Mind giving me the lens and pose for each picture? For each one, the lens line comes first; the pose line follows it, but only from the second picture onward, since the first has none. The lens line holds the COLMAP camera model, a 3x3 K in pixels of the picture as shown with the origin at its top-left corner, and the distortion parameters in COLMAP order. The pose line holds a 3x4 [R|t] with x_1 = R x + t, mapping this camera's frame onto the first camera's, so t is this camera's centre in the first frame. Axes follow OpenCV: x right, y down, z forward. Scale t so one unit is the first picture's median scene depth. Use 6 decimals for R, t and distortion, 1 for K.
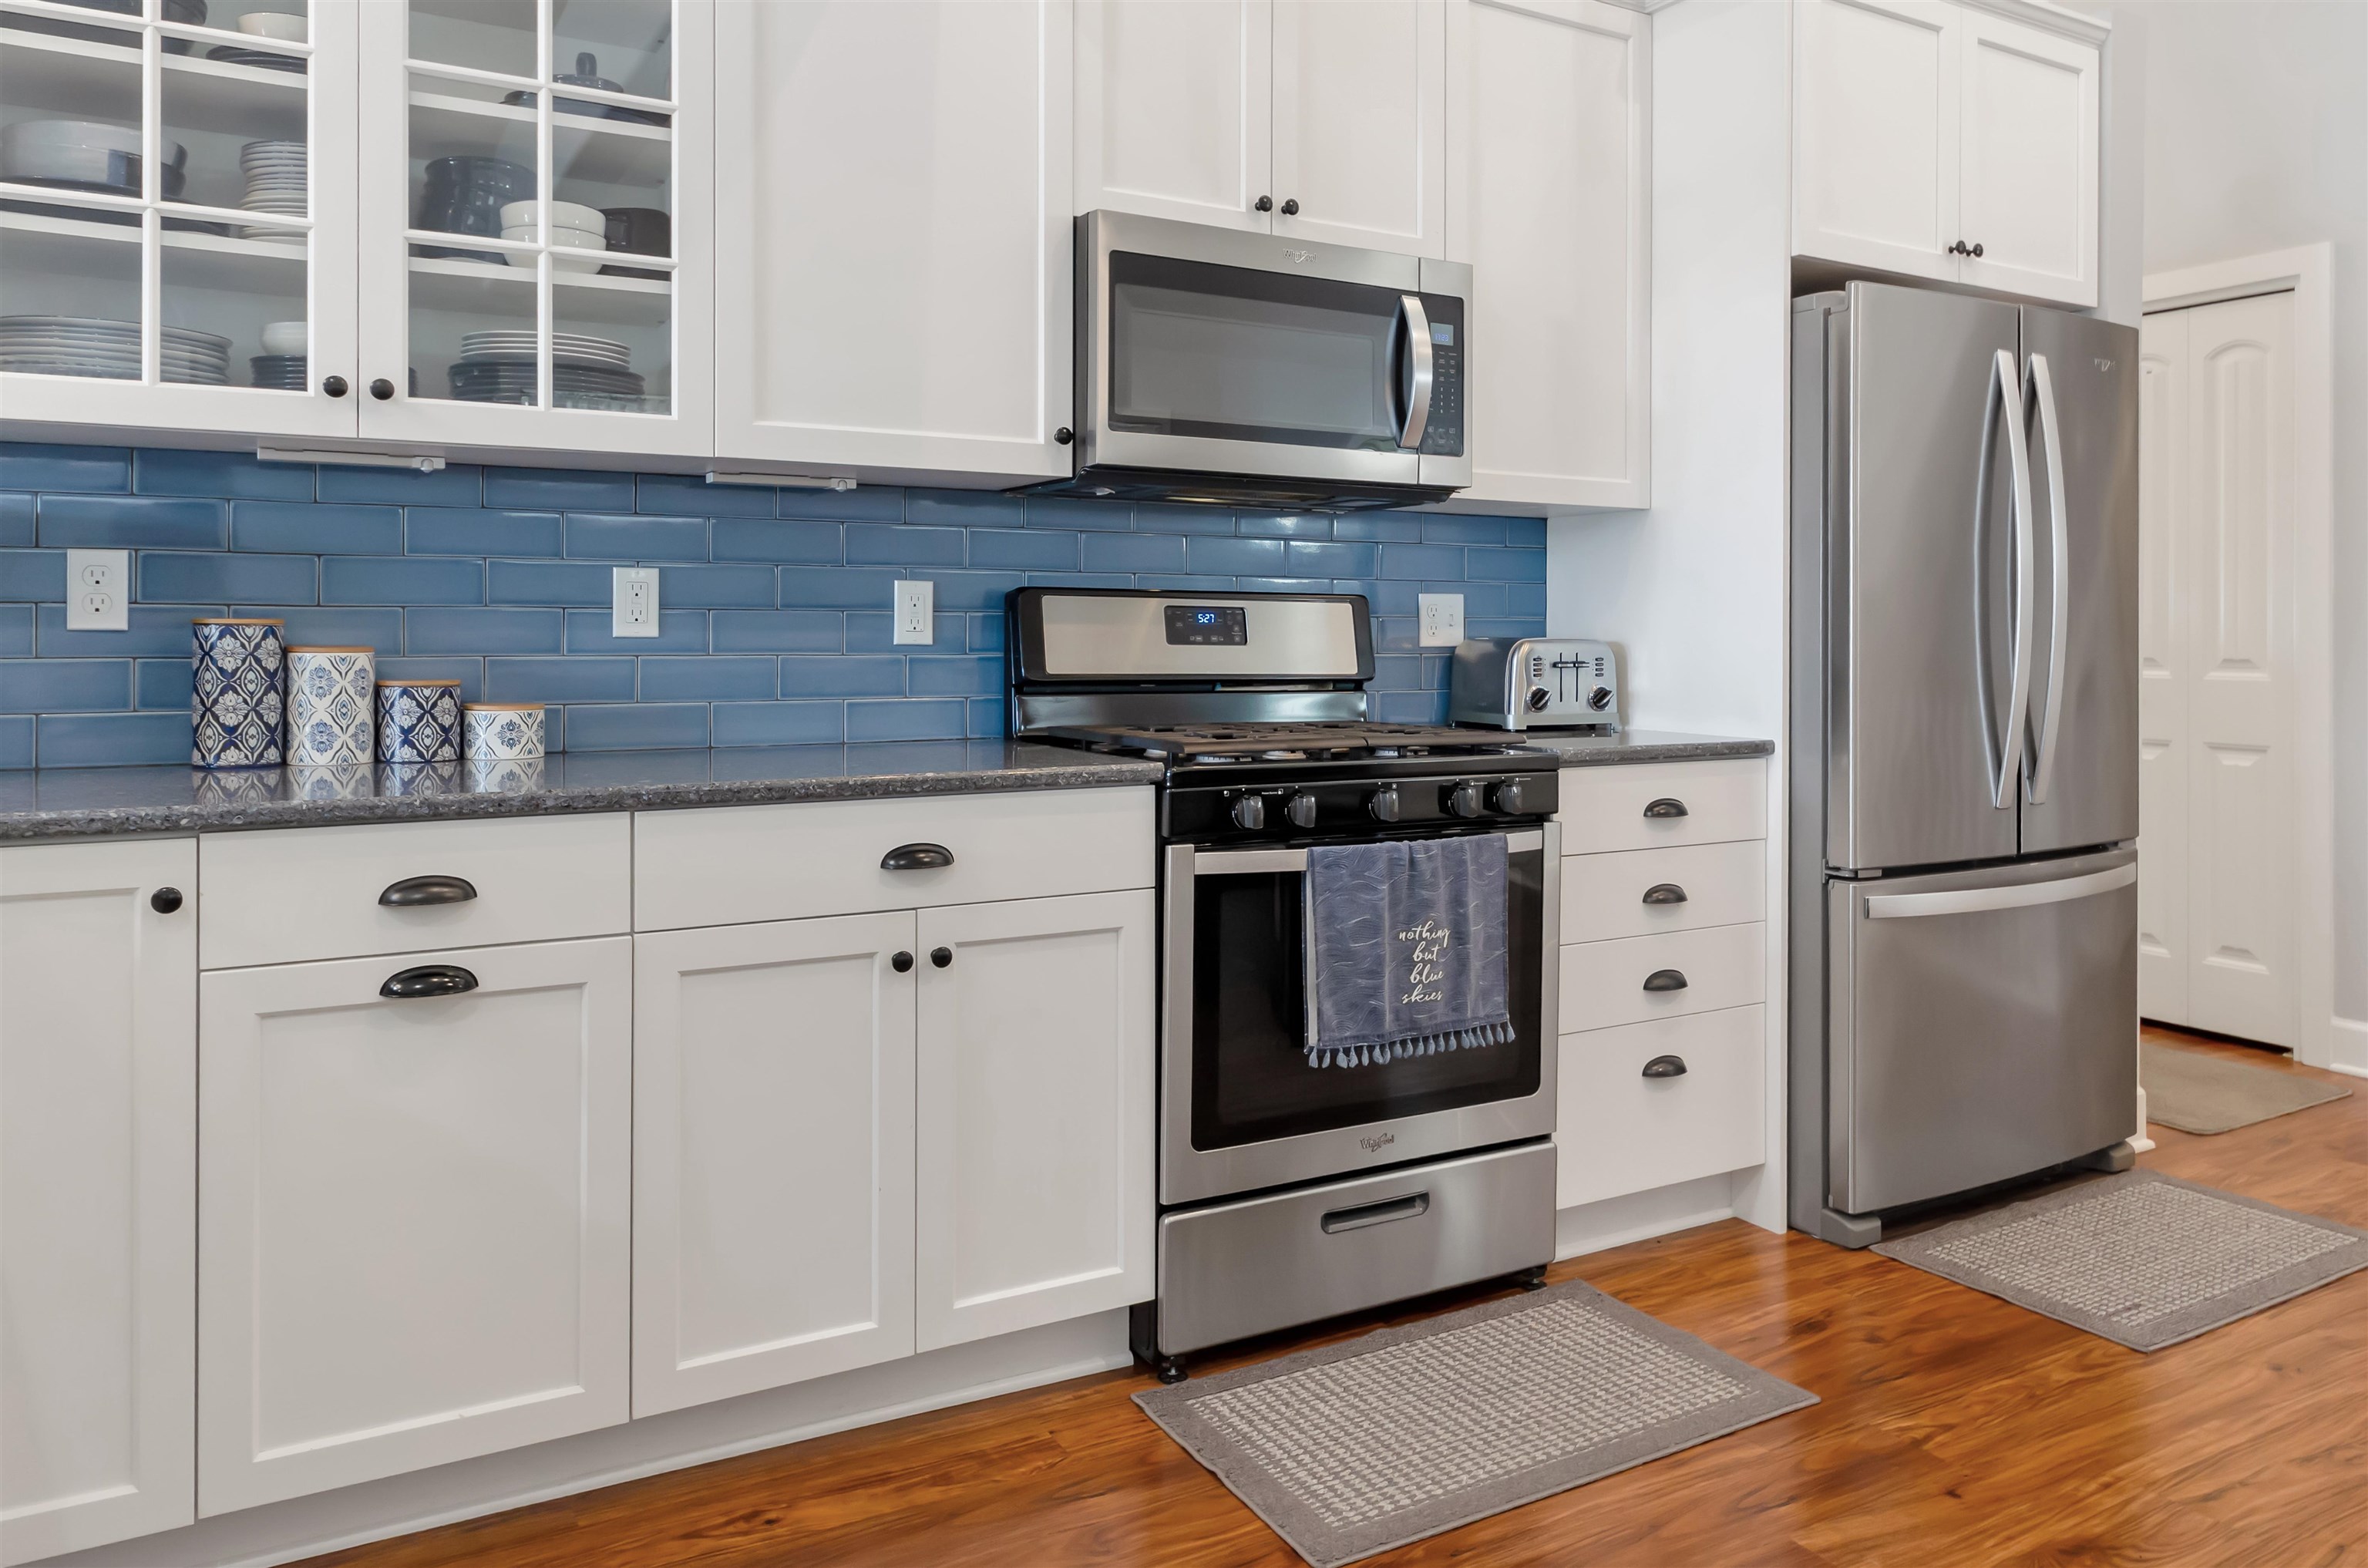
lens RADIAL K [[1610.3, 0, 1187.0], [0, 1610.3, 629.4], [0, 0, 1]] dist [0.000507, -0.000647]
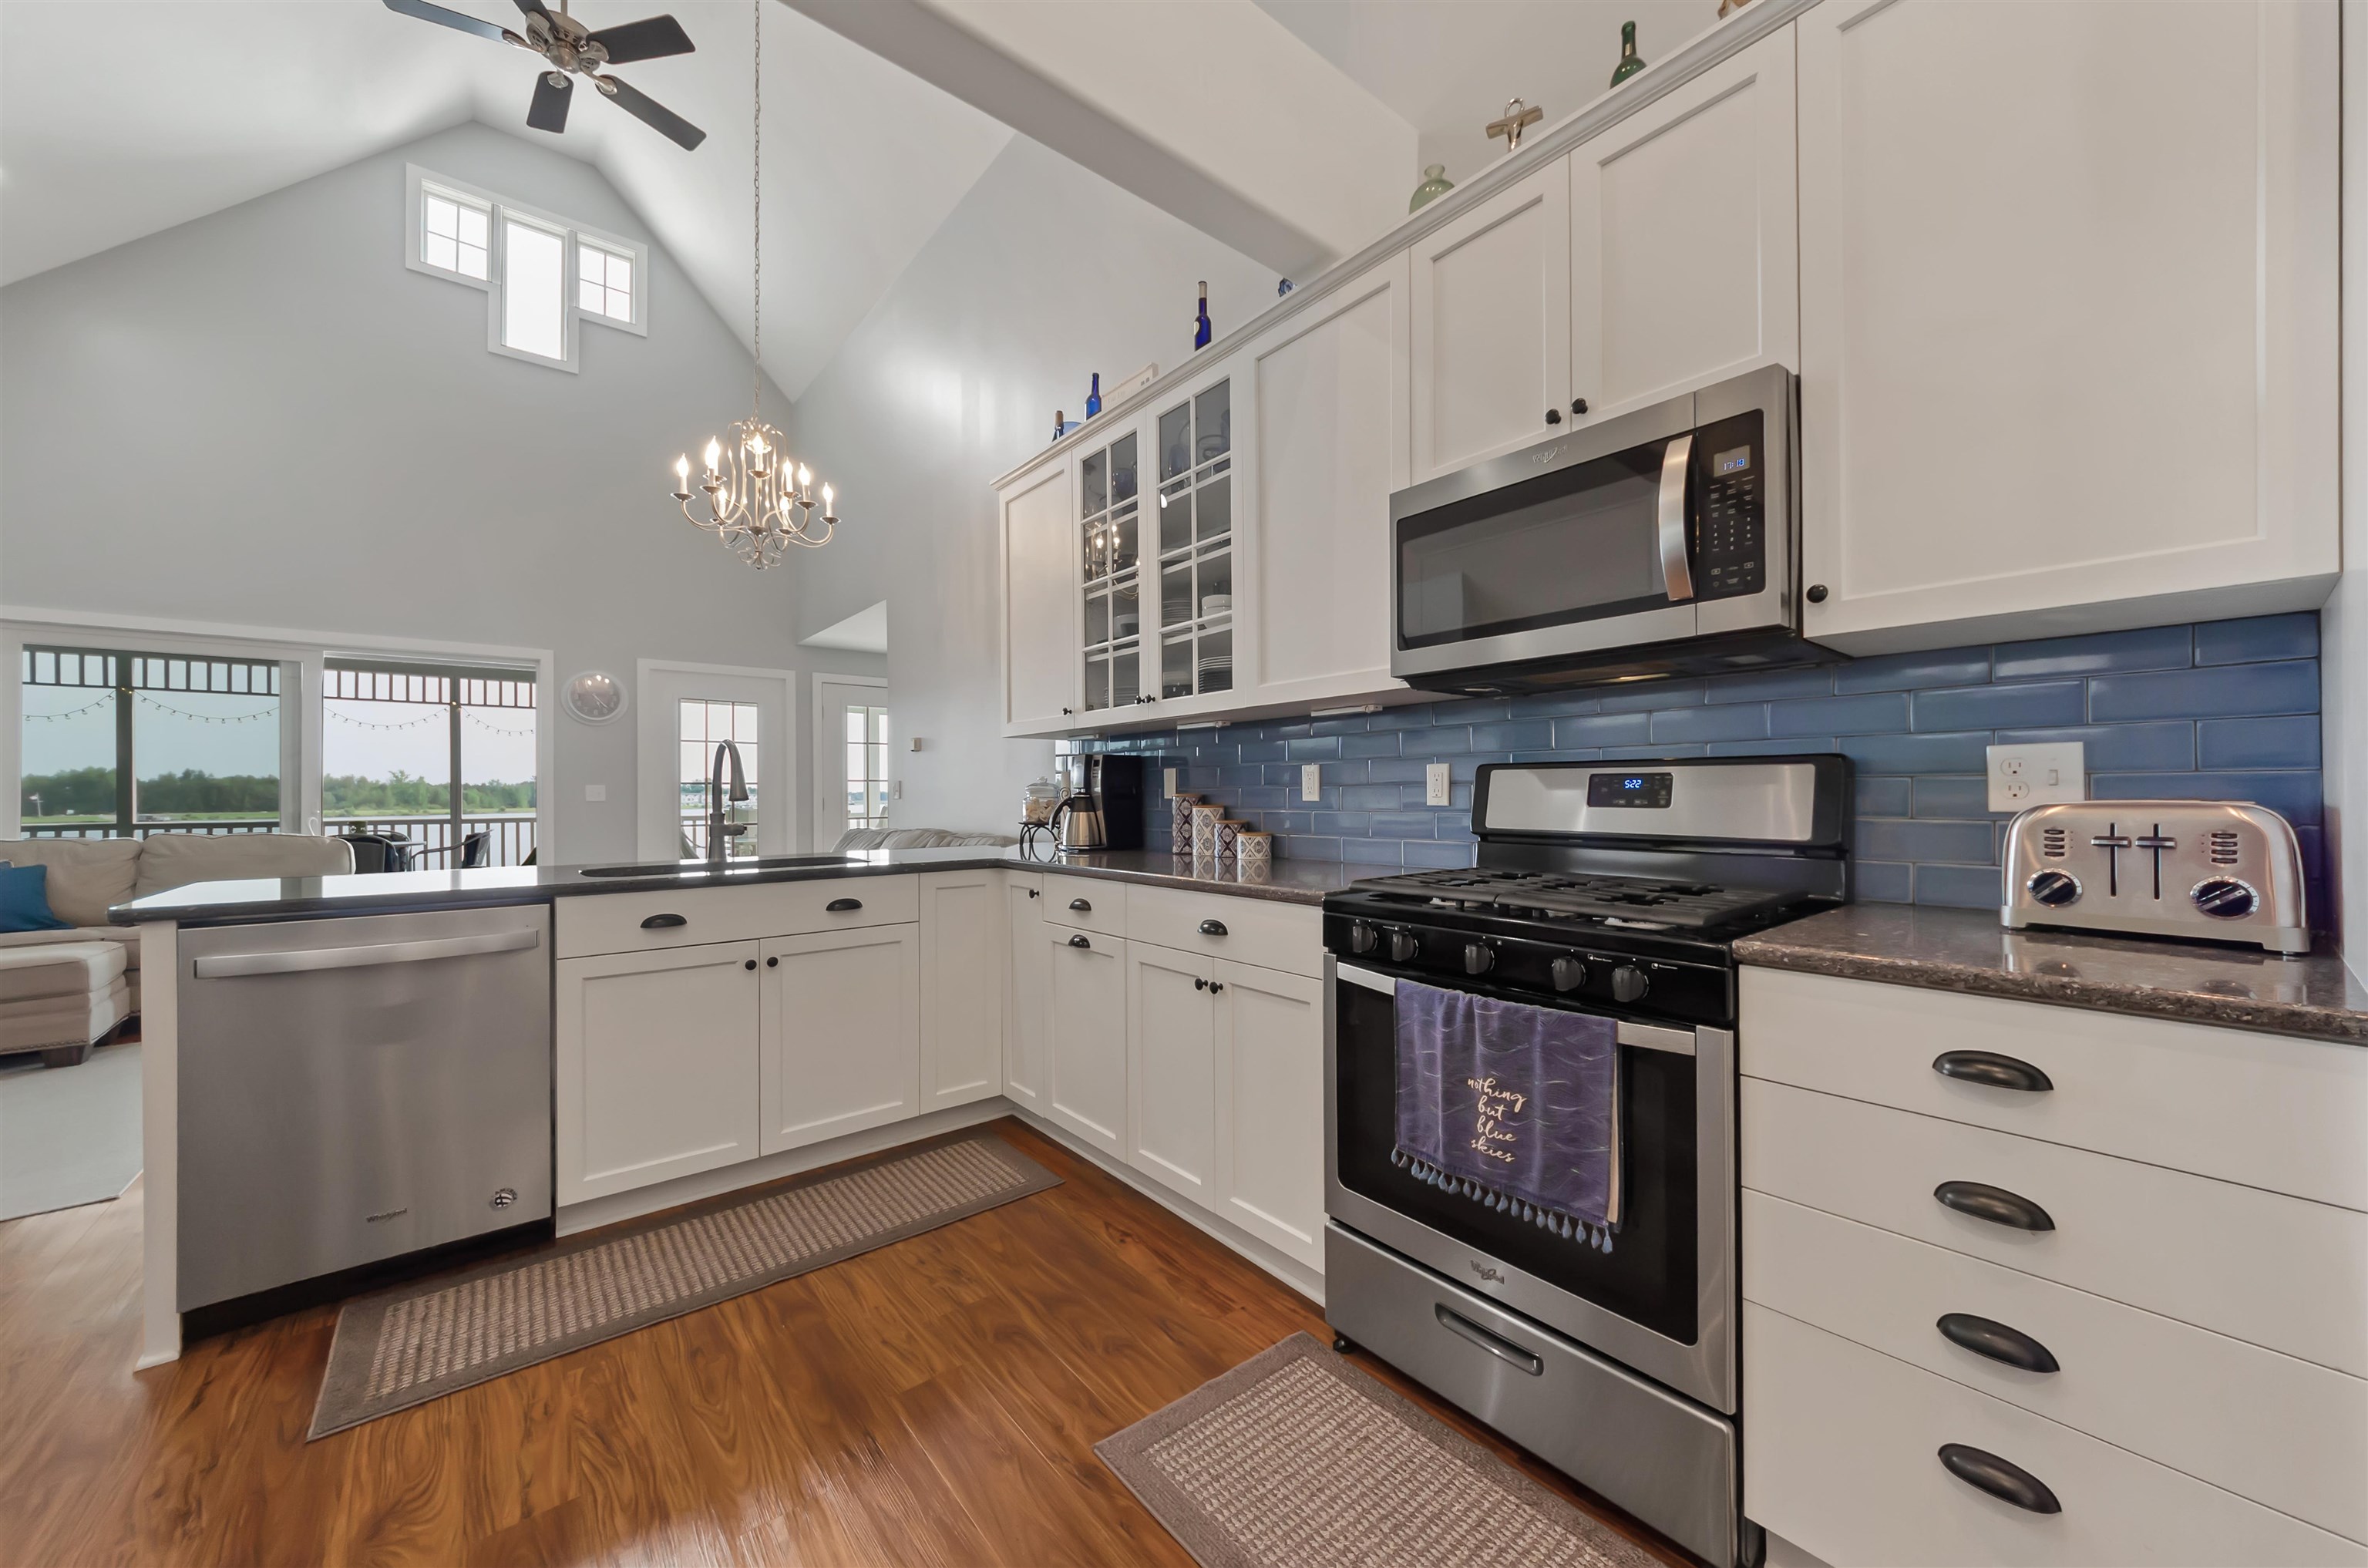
lens RADIAL K [[857.3, 0, 1214.5], [0, 857.3, 787.5], [0, 0, 1]] dist [0.002591, -0.000158]
pose [[0.192578, -0.015068, -0.981166, 0.622812], [0.008388, 0.999871, -0.013708, 0.001470], [0.981246, -0.005591, 0.192679, 0.685305]]
